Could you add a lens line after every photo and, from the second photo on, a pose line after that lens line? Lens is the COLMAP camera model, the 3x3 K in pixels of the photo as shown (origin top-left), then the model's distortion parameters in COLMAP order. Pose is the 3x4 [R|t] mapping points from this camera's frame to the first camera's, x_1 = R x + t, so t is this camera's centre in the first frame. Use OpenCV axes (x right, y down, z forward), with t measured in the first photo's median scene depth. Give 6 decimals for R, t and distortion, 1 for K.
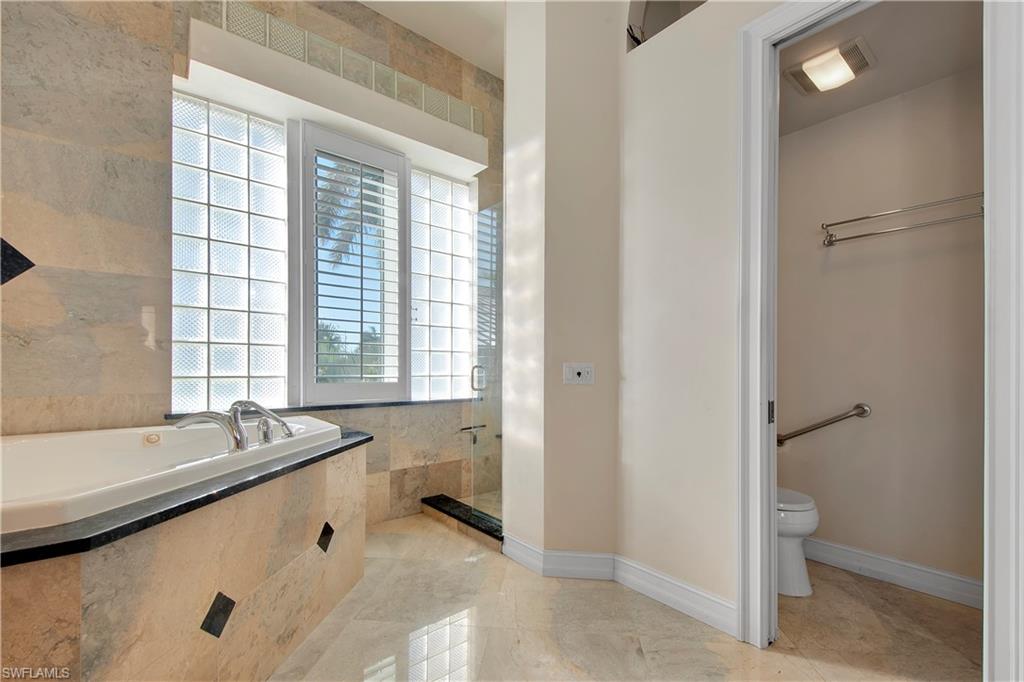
lens RADIAL K [[450.0, 0, 504.4], [0, 450.0, 368.6], [0, 0, 1]] dist [0.015680, -0.000183]
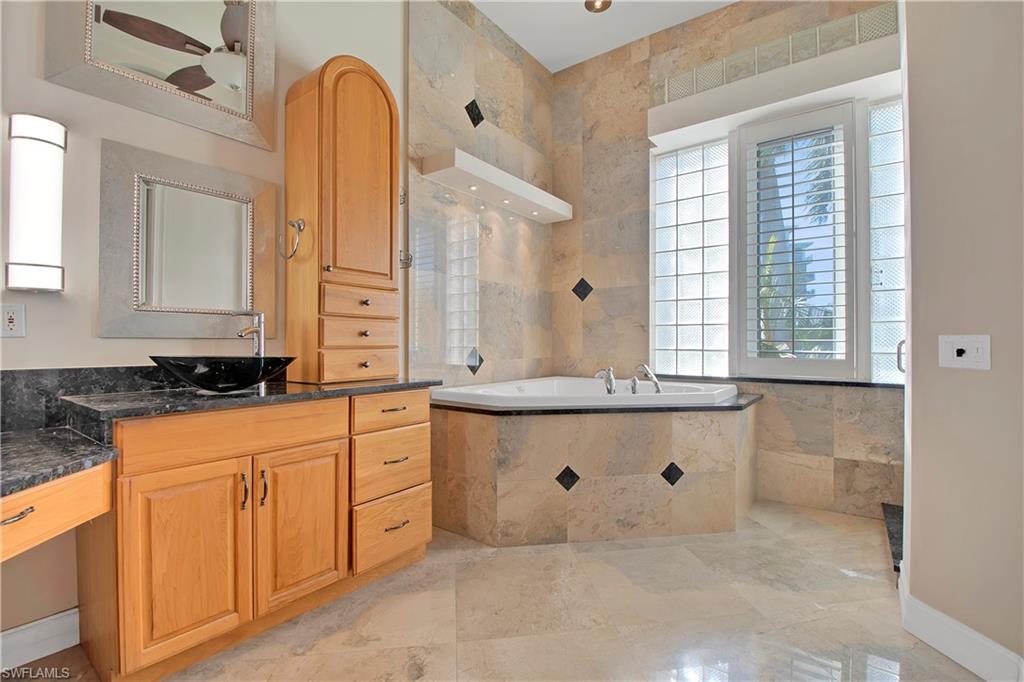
lens RADIAL K [[450.0, 0, 511.7], [0, 450.0, 339.9], [0, 0, 1]] dist [0.015680, -0.000183]
pose [[0.245299, -0.007139, -0.969421, 0.520541], [-0.003248, 0.999961, -0.008186, 0.001369], [0.969442, 0.005157, 0.245266, 0.165212]]
